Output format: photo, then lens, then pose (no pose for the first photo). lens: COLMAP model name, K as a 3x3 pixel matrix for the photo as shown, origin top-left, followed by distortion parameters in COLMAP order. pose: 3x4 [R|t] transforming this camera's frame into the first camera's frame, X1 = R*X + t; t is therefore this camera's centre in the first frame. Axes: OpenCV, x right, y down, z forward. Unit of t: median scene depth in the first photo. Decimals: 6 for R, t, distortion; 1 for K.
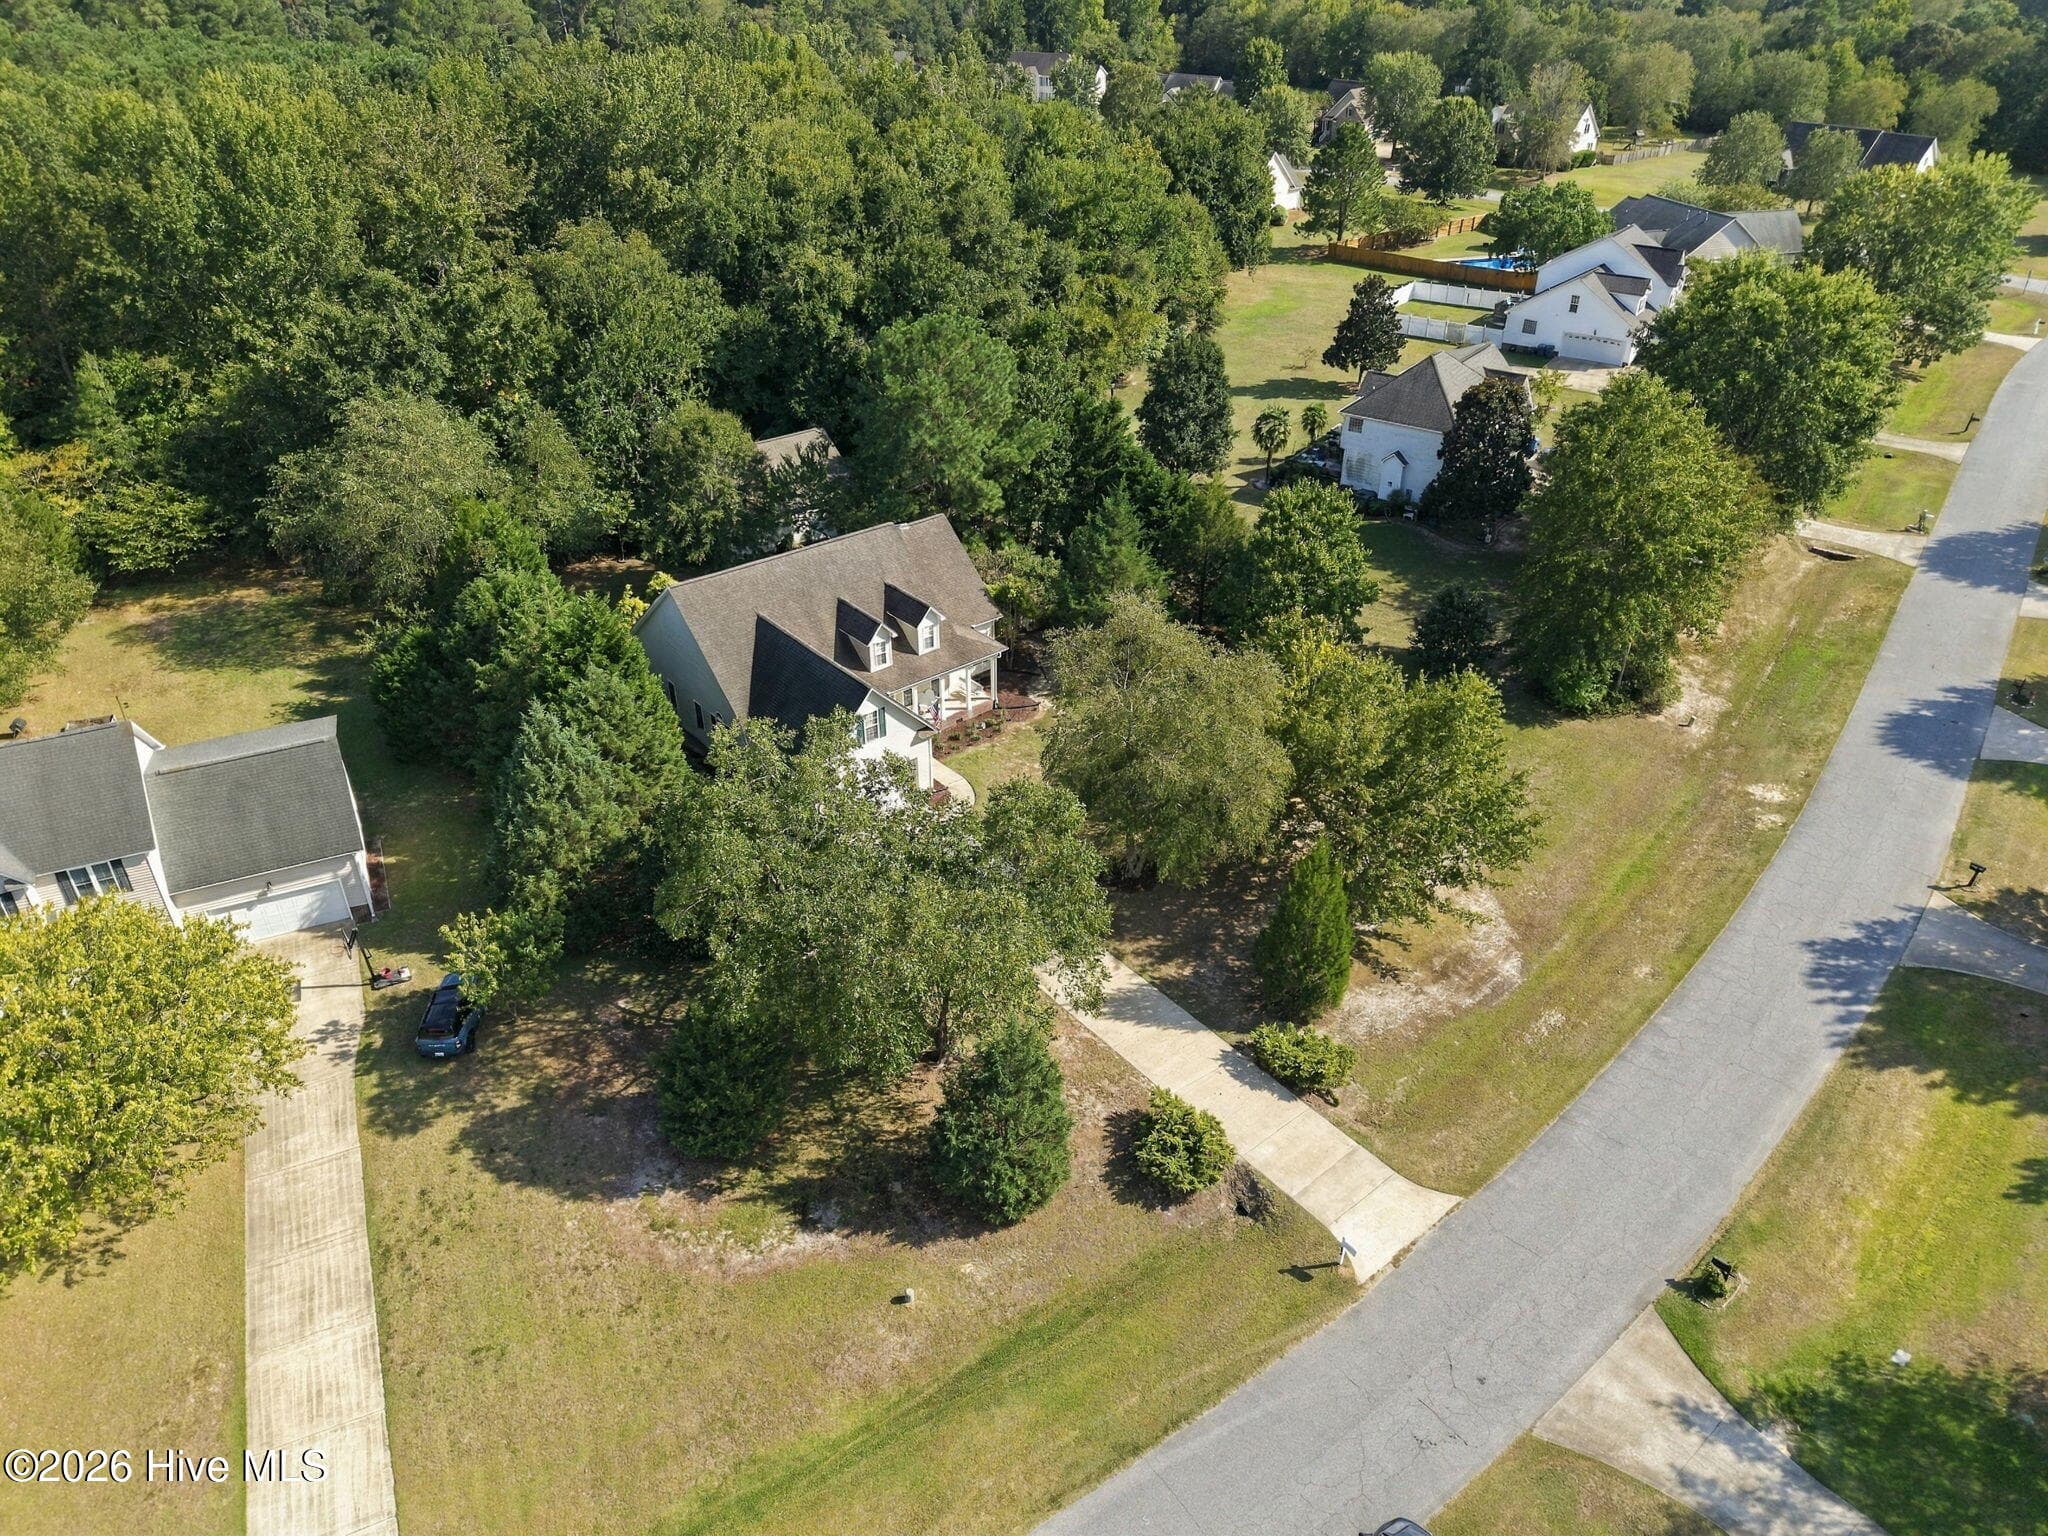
lens RADIAL K [[1355.1, 0, 1039.7], [0, 1355.1, 760.8], [0, 0, 1]] dist [0.016713, -0.025211]
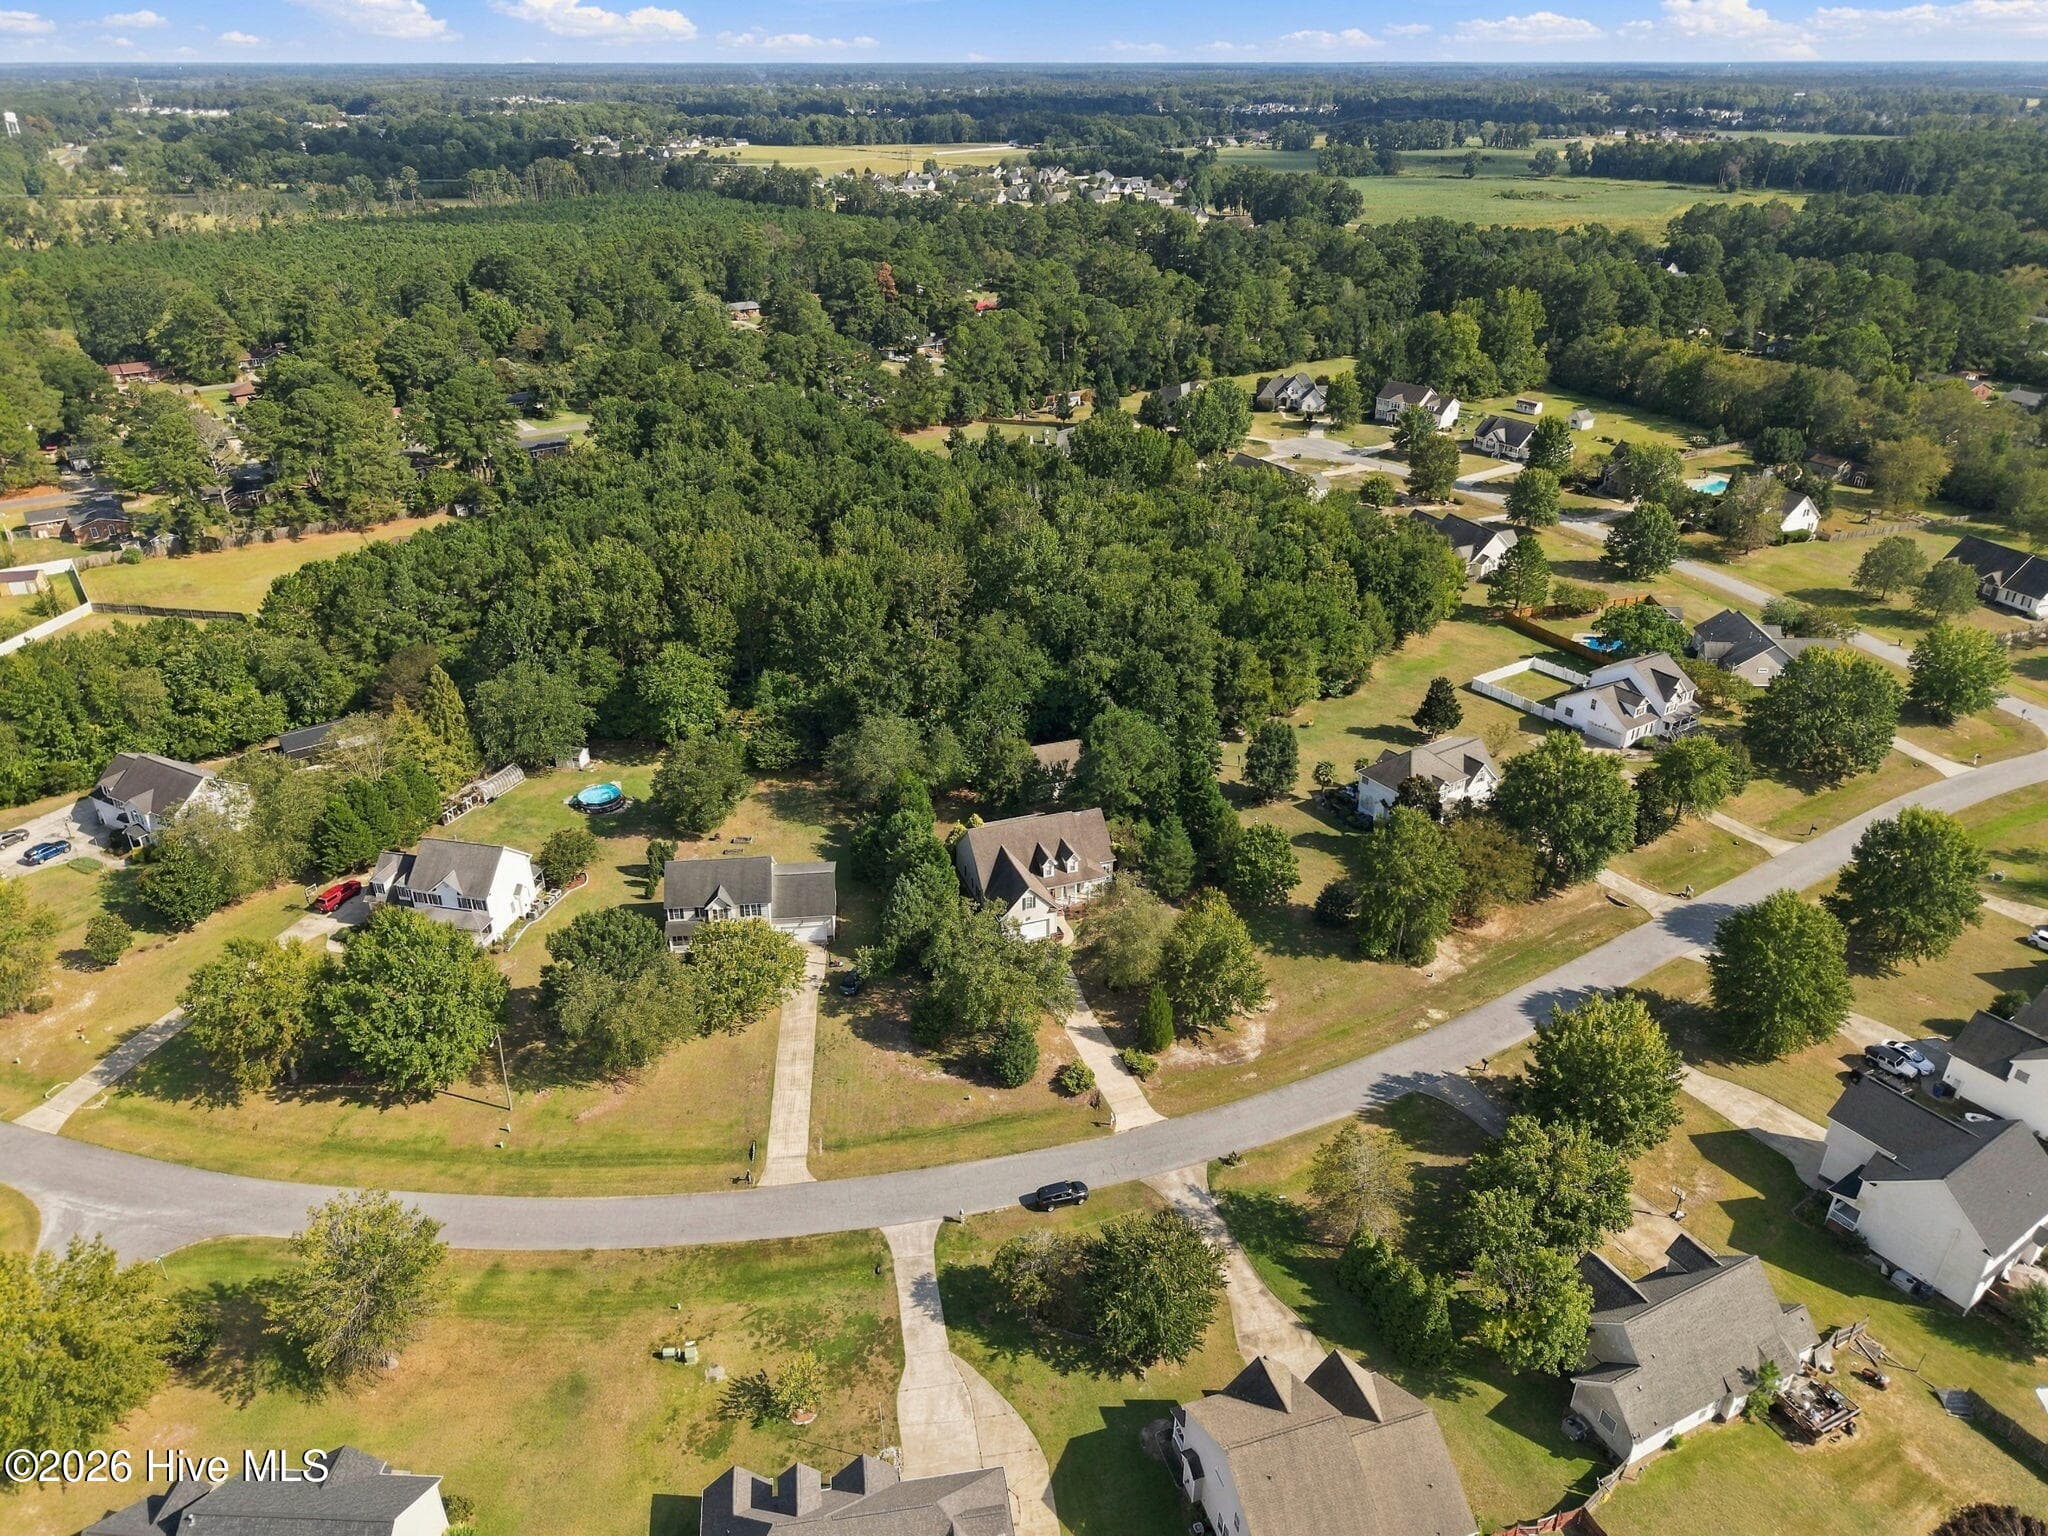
lens RADIAL K [[1355.1, 0, 1035.9], [0, 1355.1, 769.8], [0, 0, 1]] dist [0.016713, -0.025211]
pose [[0.935904, 0.156279, -0.315690, 0.559093], [-0.182288, 0.981738, -0.054416, -0.119133], [0.301421, 0.108475, 0.947301, -1.204587]]
